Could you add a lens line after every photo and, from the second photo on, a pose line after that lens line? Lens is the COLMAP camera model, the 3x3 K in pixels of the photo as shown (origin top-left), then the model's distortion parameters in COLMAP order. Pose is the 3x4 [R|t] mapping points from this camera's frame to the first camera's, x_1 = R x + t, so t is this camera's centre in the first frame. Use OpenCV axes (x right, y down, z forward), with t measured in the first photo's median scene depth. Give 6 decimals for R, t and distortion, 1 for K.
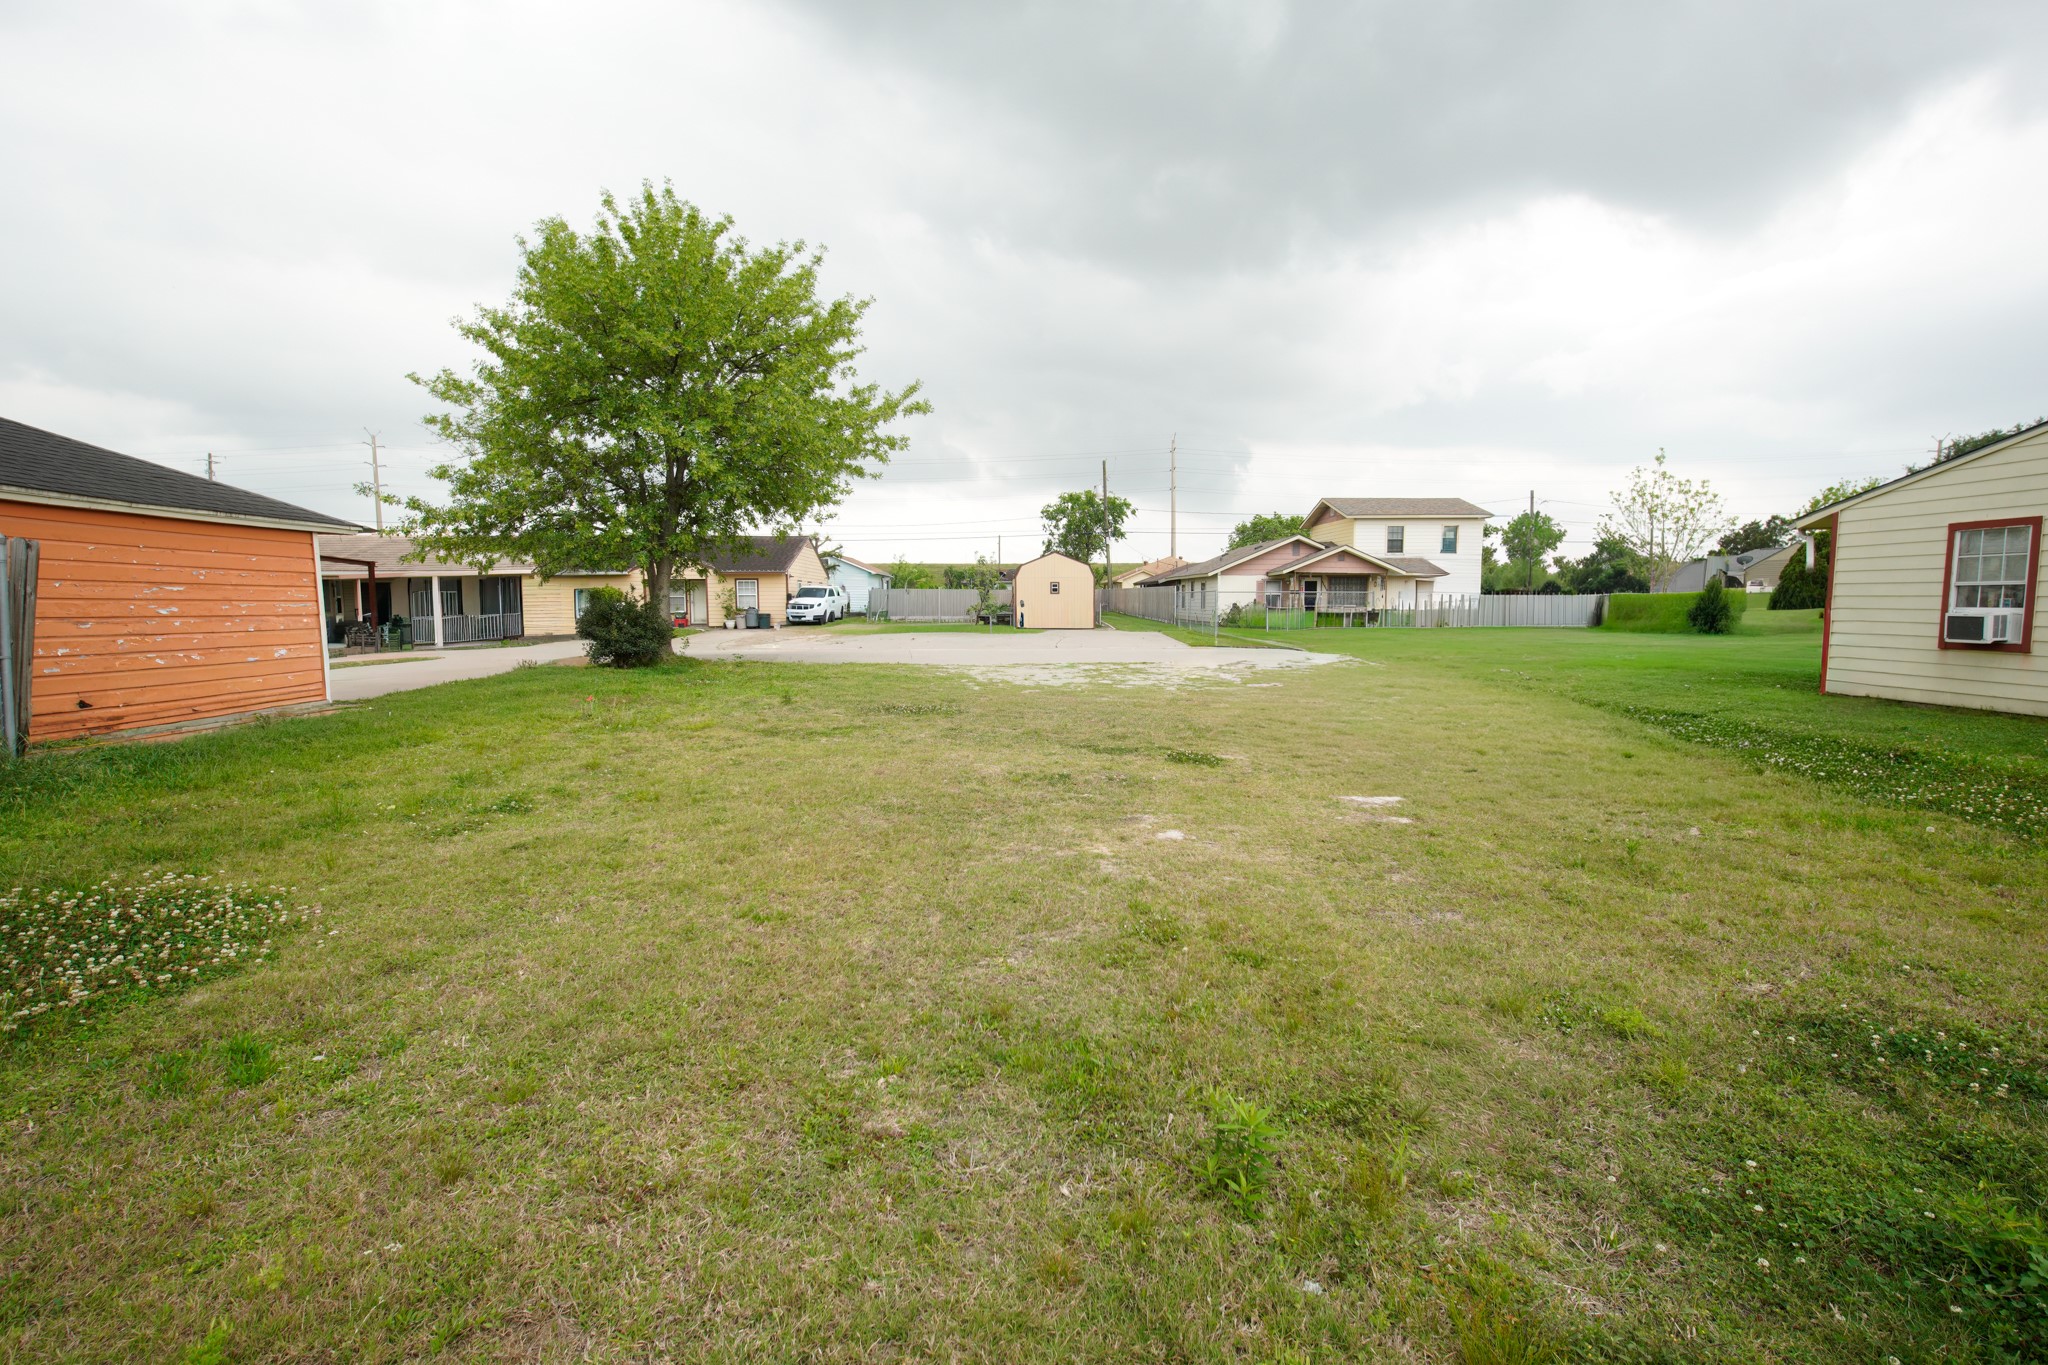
lens RADIAL K [[885.5, 0, 1037.5], [0, 885.5, 688.8], [0, 0, 1]] dist [0.001052, 0.000210]
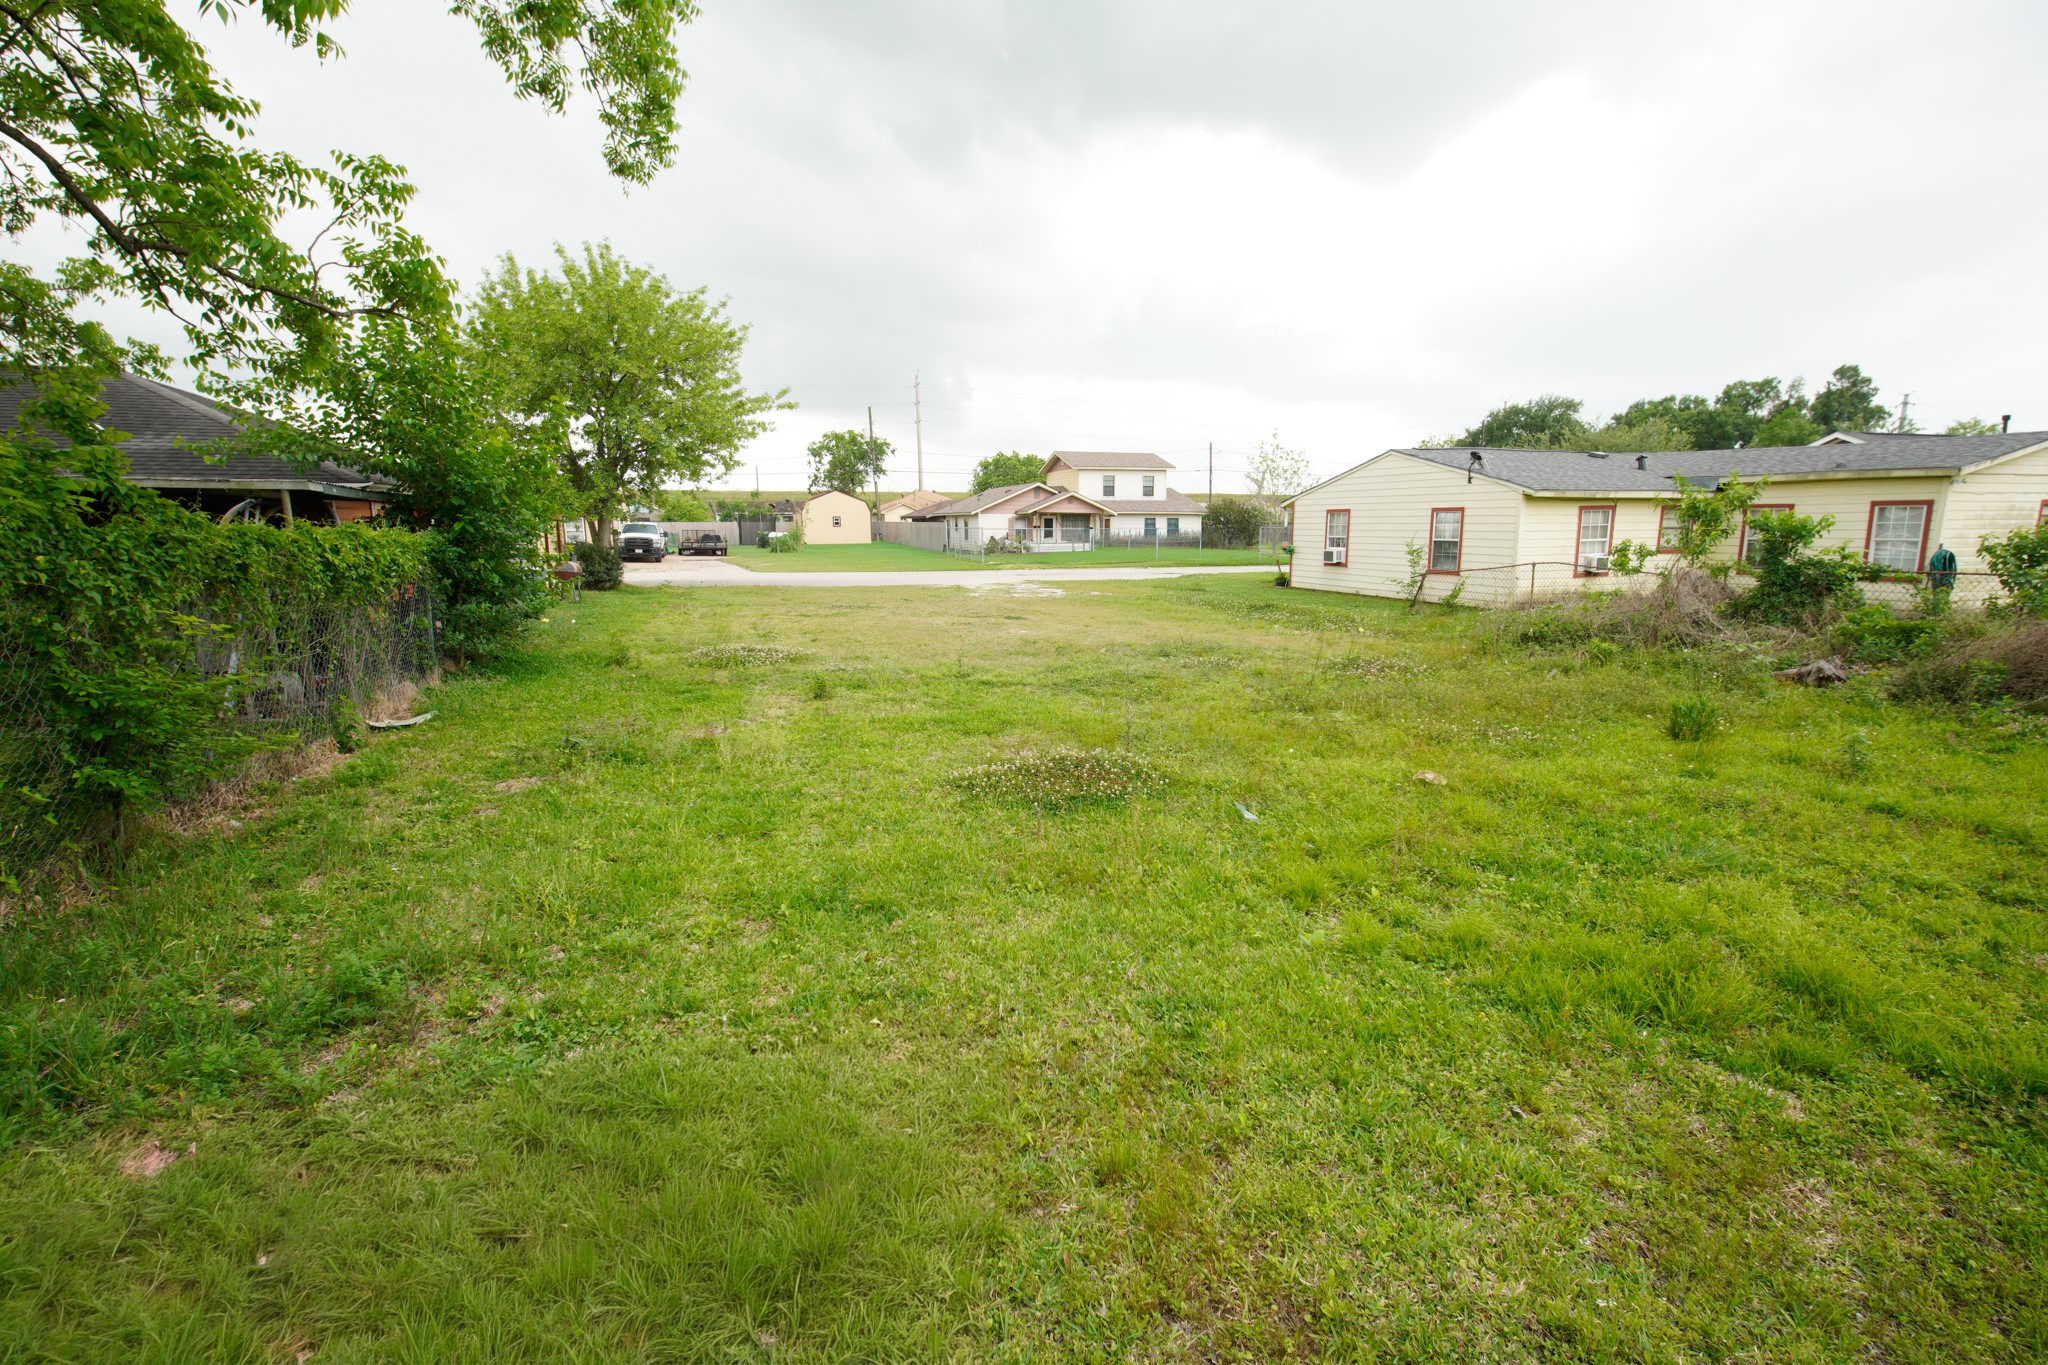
lens RADIAL K [[885.5, 0, 1024.7], [0, 885.5, 683.1], [0, 0, 1]] dist [0.001052, 0.000210]
pose [[0.961209, -0.050964, 0.271073, -0.079989], [0.029871, 0.996236, 0.081378, 0.011092], [-0.274199, -0.070124, 0.959113, -0.227411]]
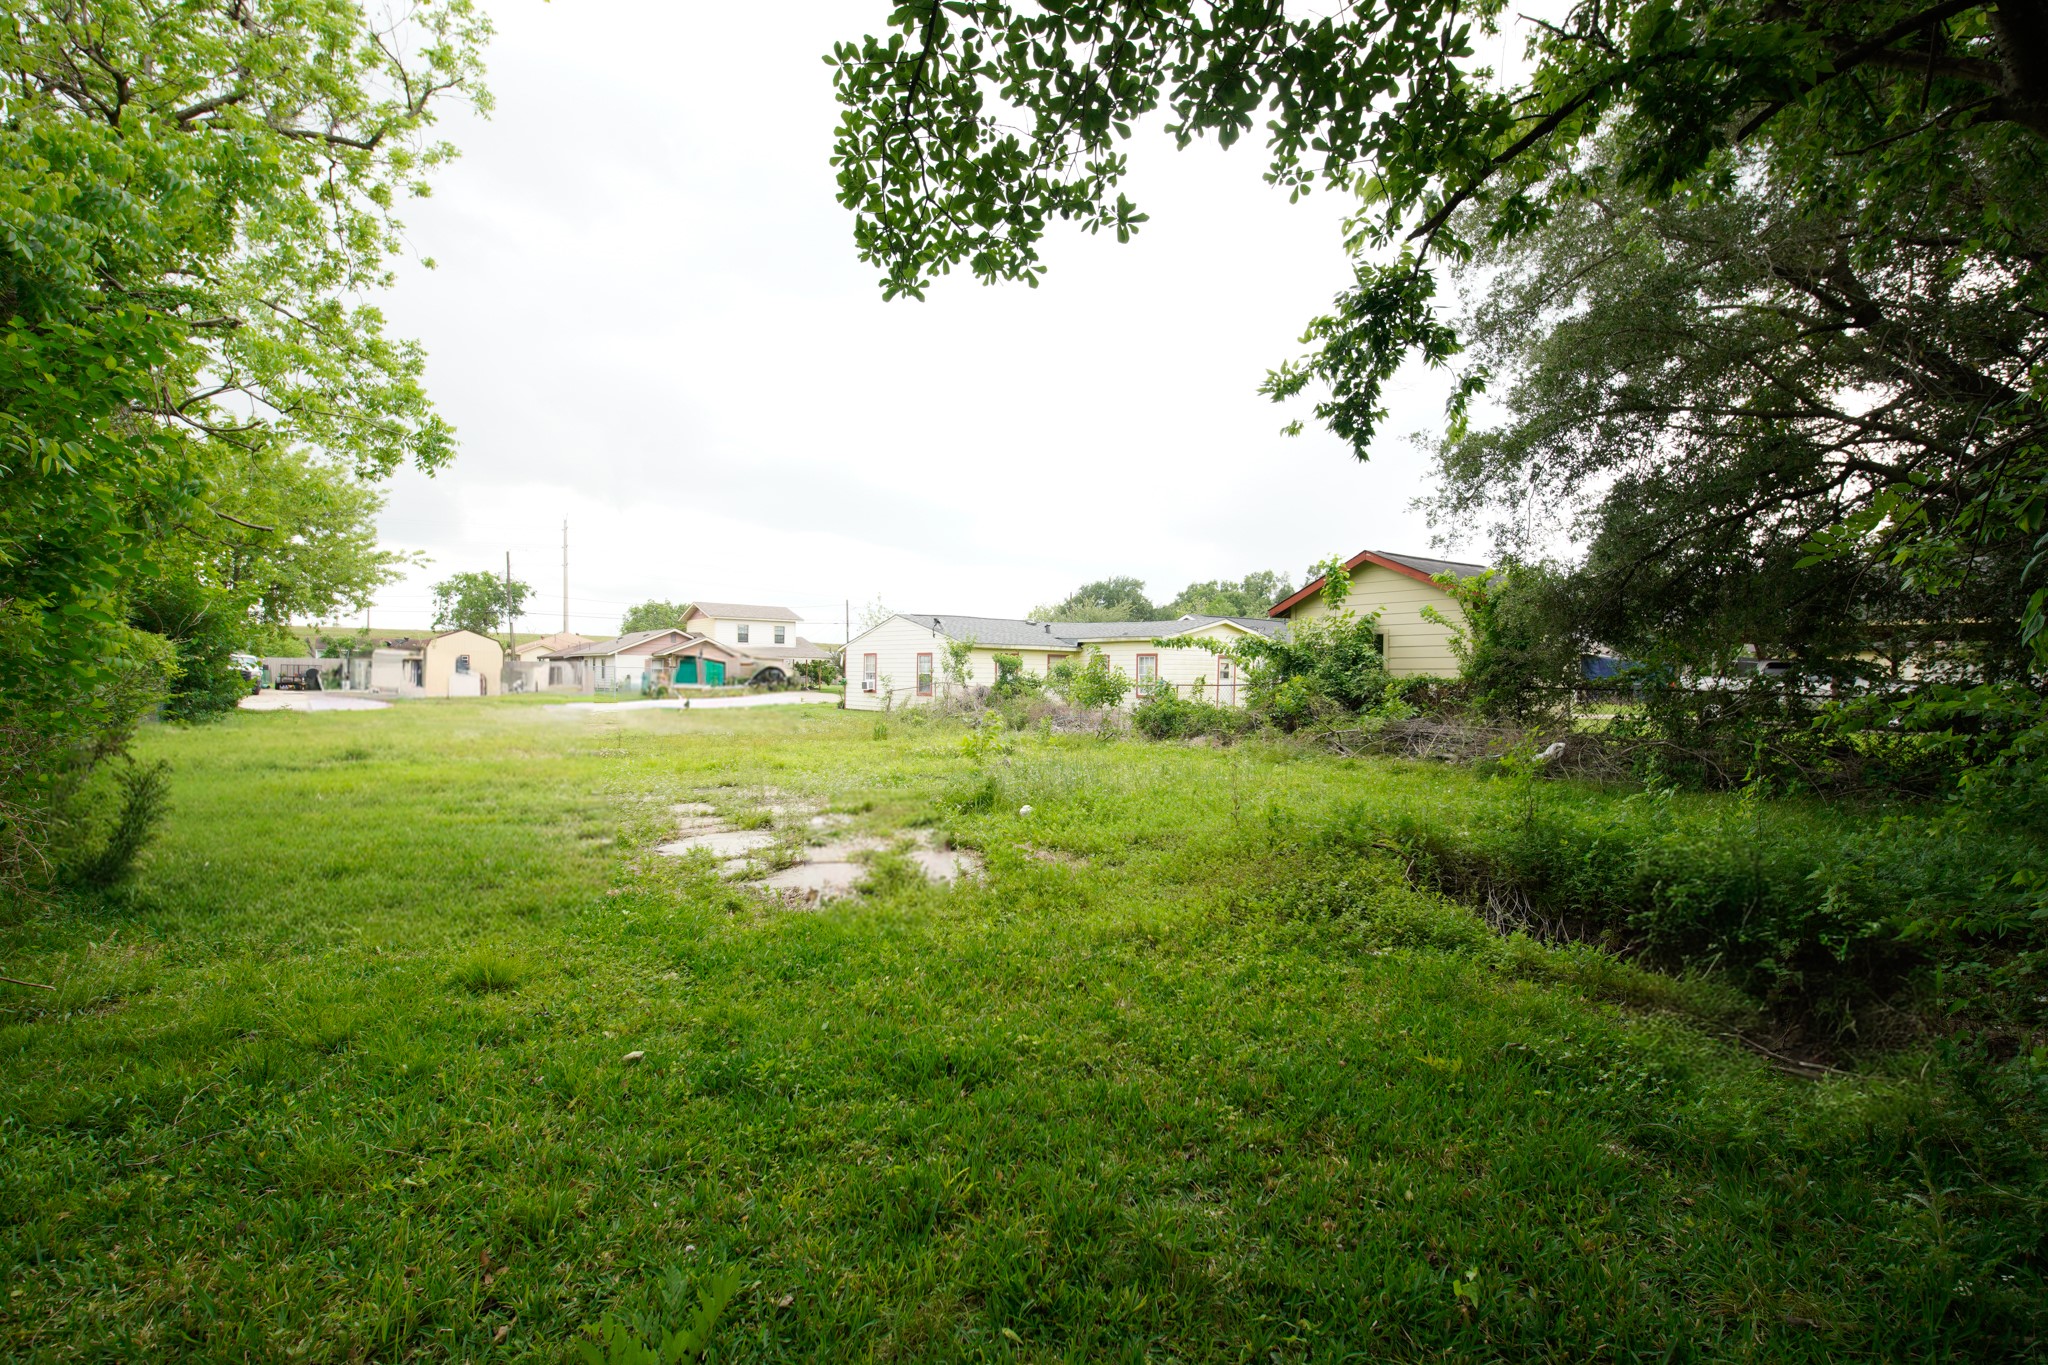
lens RADIAL K [[885.5, 0, 1031.1], [0, 885.5, 676.5], [0, 0, 1]] dist [0.001052, 0.000210]
pose [[0.799334, 0.010341, 0.600798, -0.099357], [0.046997, 0.995713, -0.079667, 0.043006], [-0.599046, 0.091916, 0.795422, -0.449128]]
